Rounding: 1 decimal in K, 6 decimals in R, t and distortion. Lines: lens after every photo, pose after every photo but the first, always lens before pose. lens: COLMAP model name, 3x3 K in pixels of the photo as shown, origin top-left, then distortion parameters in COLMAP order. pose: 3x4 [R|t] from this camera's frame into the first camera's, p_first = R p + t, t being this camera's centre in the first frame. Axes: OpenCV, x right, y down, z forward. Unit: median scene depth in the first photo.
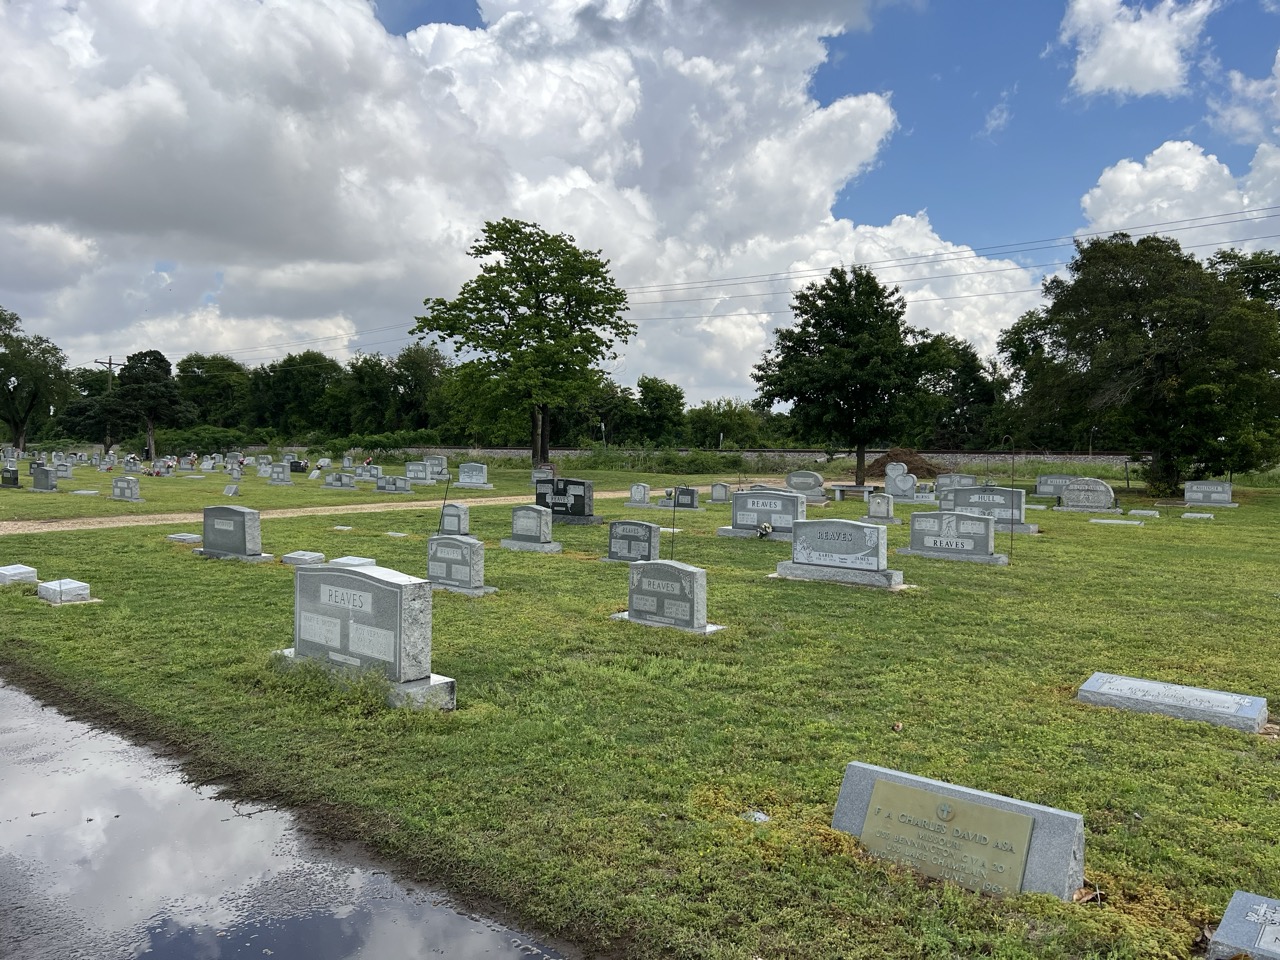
lens RADIAL K [[963.7, 0, 637.3], [0, 963.7, 492.6], [0, 0, 1]] dist [0.039790, -0.047086]
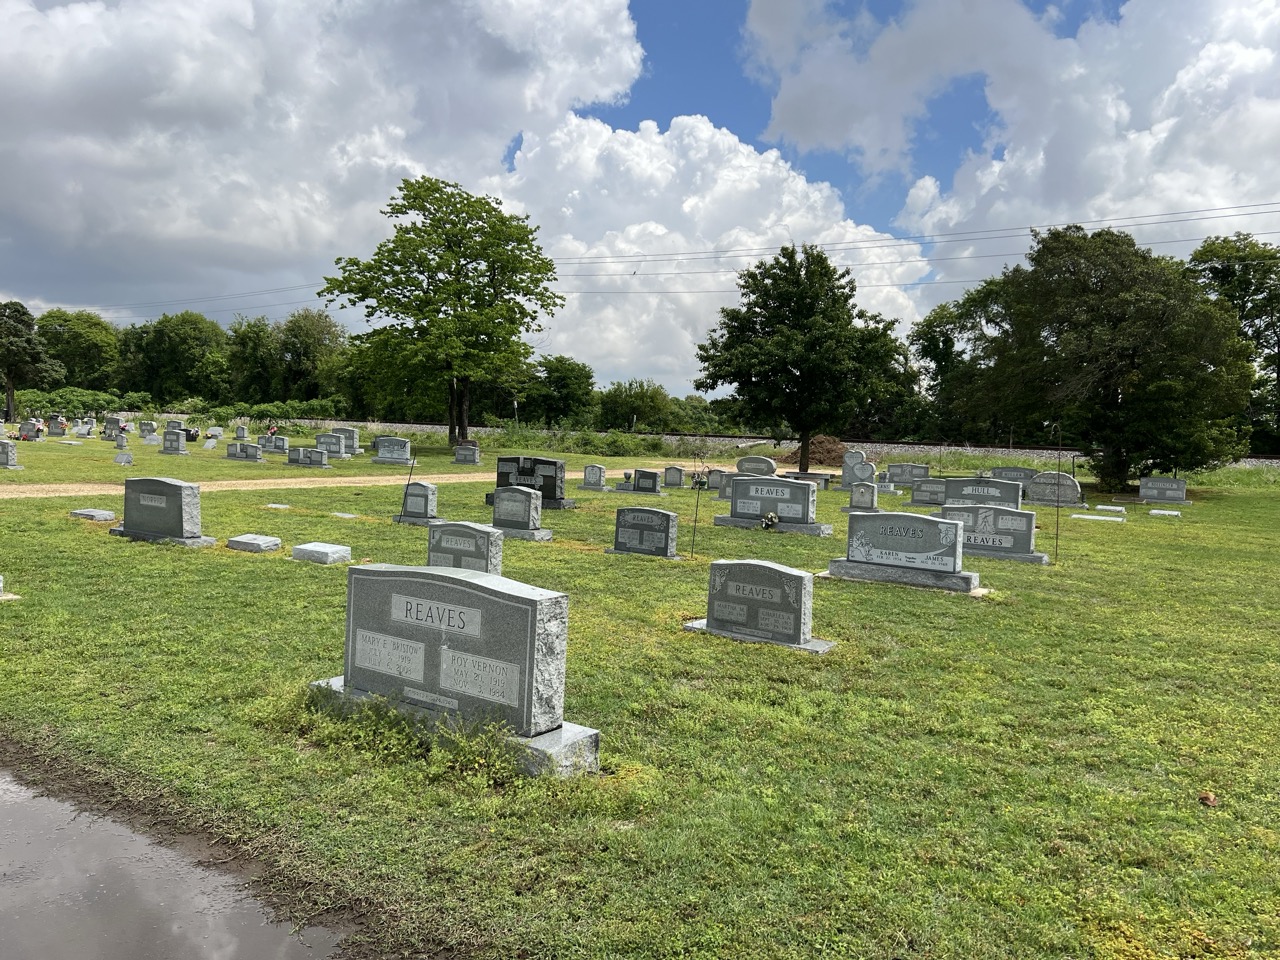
lens RADIAL K [[963.7, 0, 637.1], [0, 963.7, 497.2], [0, 0, 1]] dist [0.039790, -0.047086]
pose [[0.992904, 0.024527, 0.116360, -0.064476], [-0.027289, 0.999381, 0.022207, 0.000313], [-0.115744, -0.025225, 0.992959, 0.072726]]
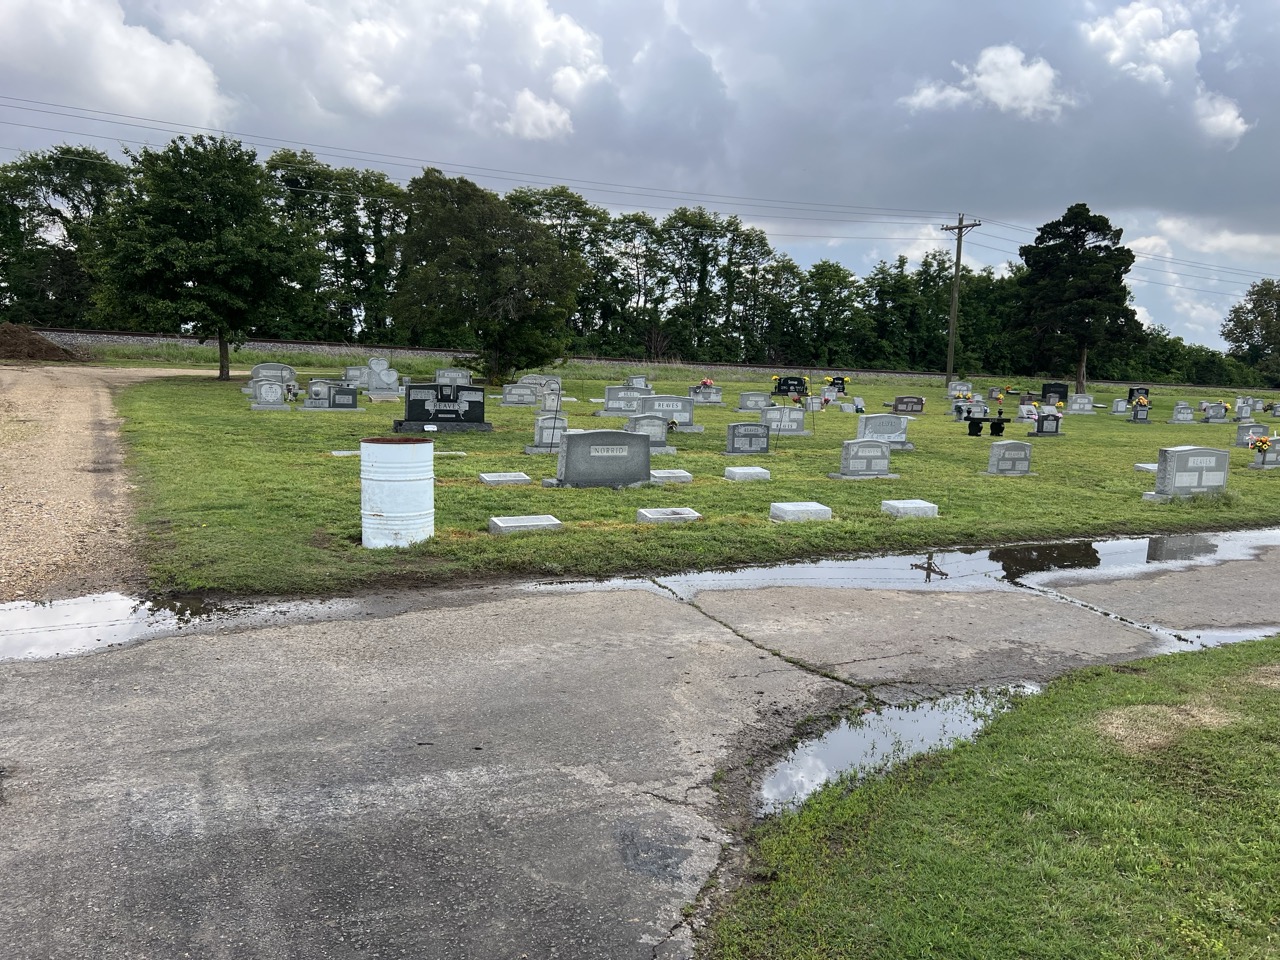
lens RADIAL K [[963.7, 0, 652.8], [0, 963.7, 500.2], [0, 0, 1]] dist [0.039790, -0.047086]
pose [[0.319430, -0.128377, 0.938874, -0.733142], [-0.005126, 0.990532, 0.137184, -0.025883], [-0.947596, -0.048633, 0.315748, 0.395085]]
